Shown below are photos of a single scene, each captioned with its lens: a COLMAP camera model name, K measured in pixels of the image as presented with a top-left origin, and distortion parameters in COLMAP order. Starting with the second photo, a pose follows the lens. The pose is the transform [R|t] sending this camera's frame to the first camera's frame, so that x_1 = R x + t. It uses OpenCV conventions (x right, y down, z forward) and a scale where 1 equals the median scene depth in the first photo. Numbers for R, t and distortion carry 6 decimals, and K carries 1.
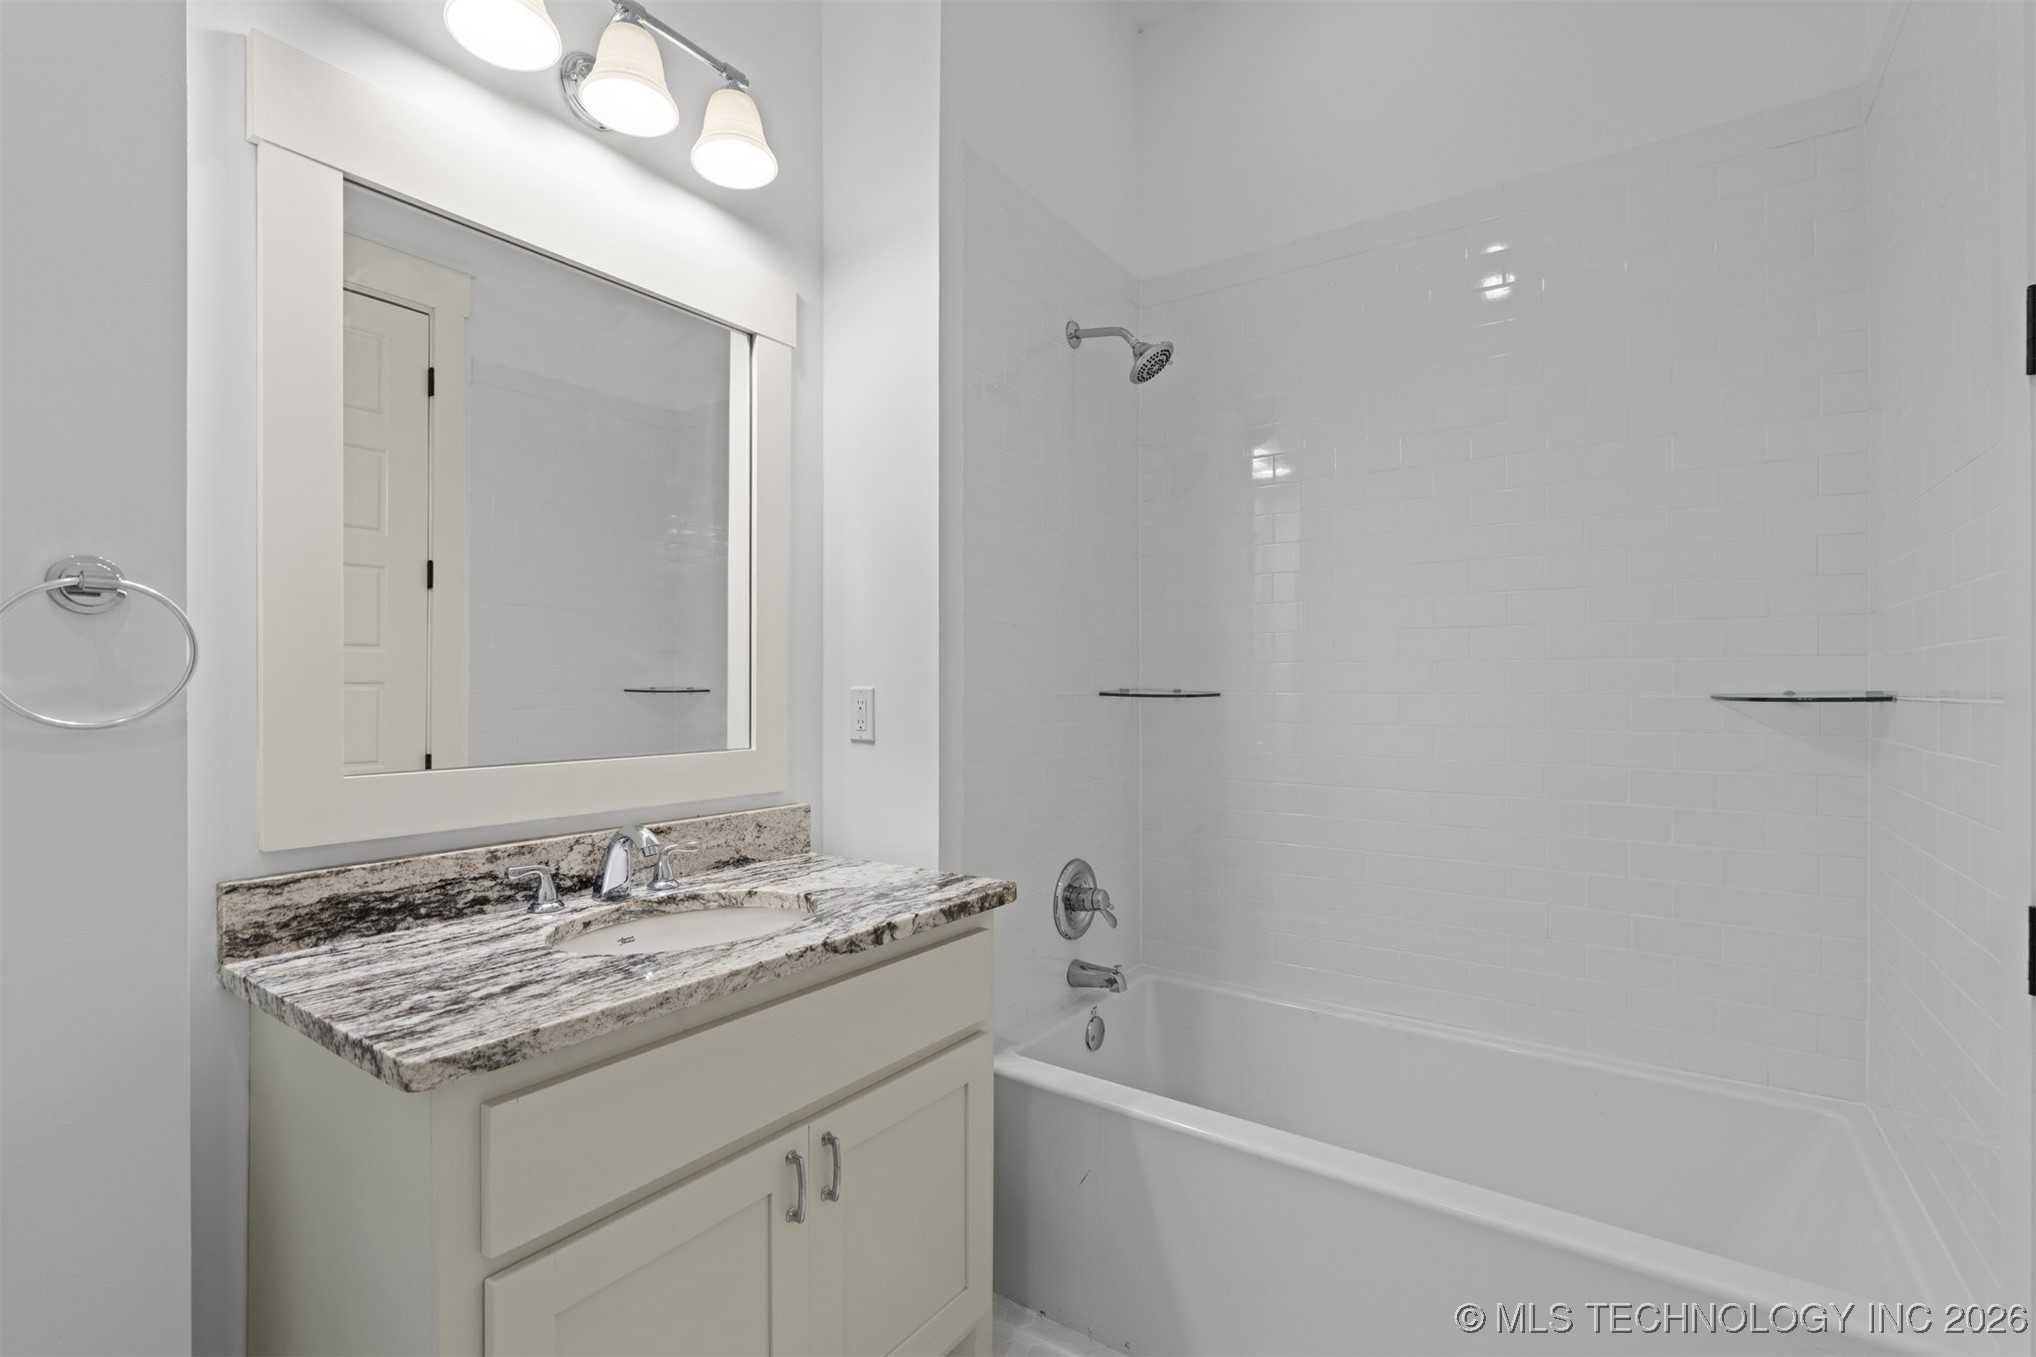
lens RADIAL K [[920.0, 0, 1016.8], [0, 920.0, 685.4], [0, 0, 1]] dist [-0.009112, 0.003209]
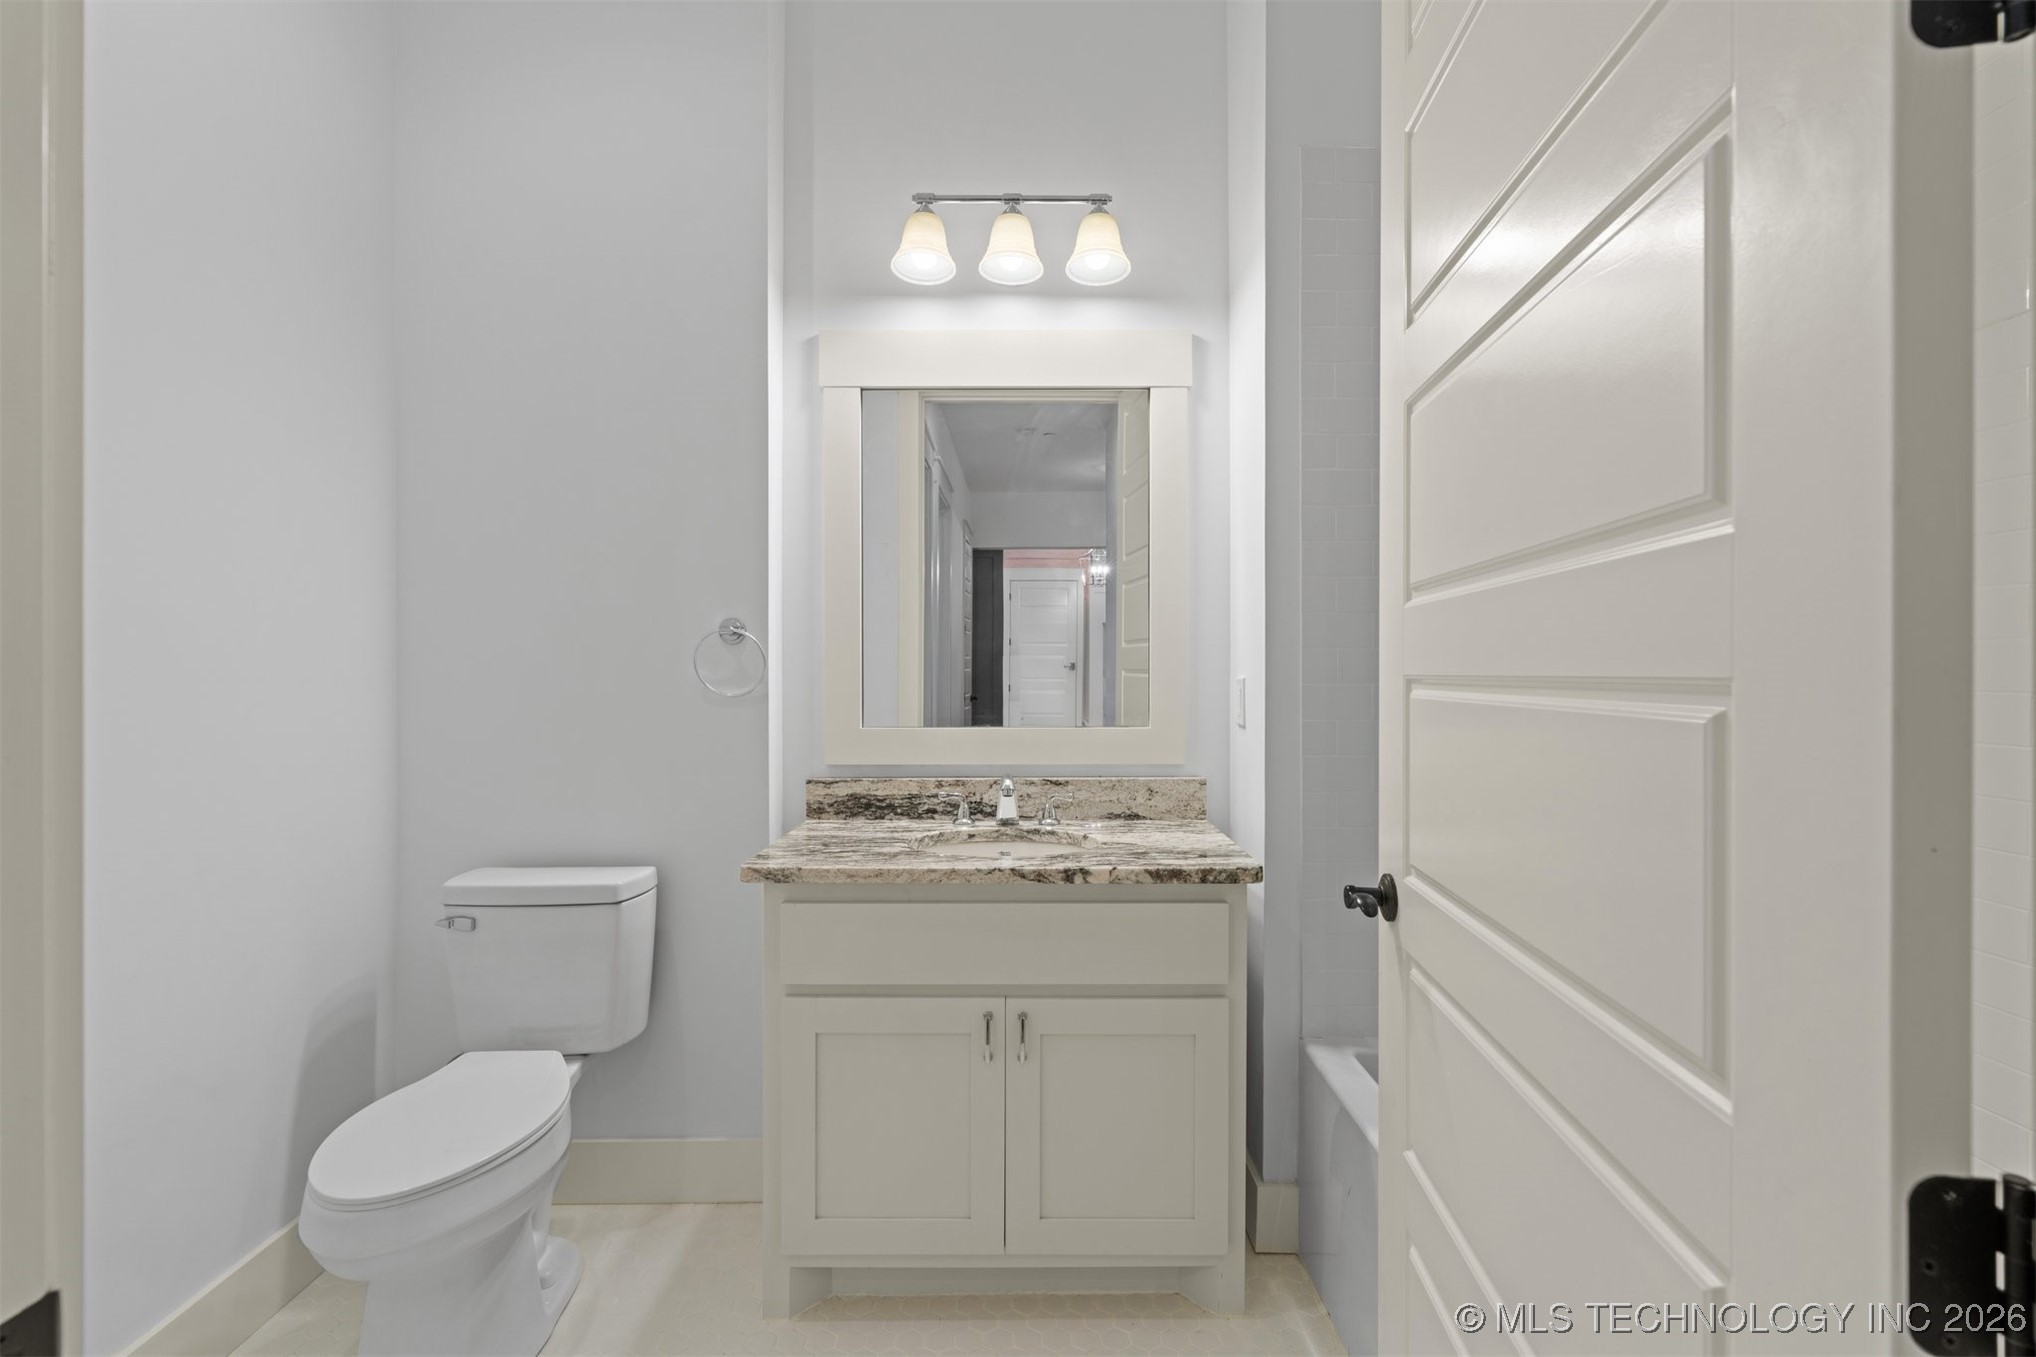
lens RADIAL K [[920.0, 0, 1014.7], [0, 920.0, 671.4], [0, 0, 1]] dist [-0.009112, 0.003209]
pose [[0.572595, 0.003627, -0.819830, 0.802435], [0.003283, 0.999972, 0.006717, -0.018217], [0.819832, -0.006537, 0.572568, 0.200138]]
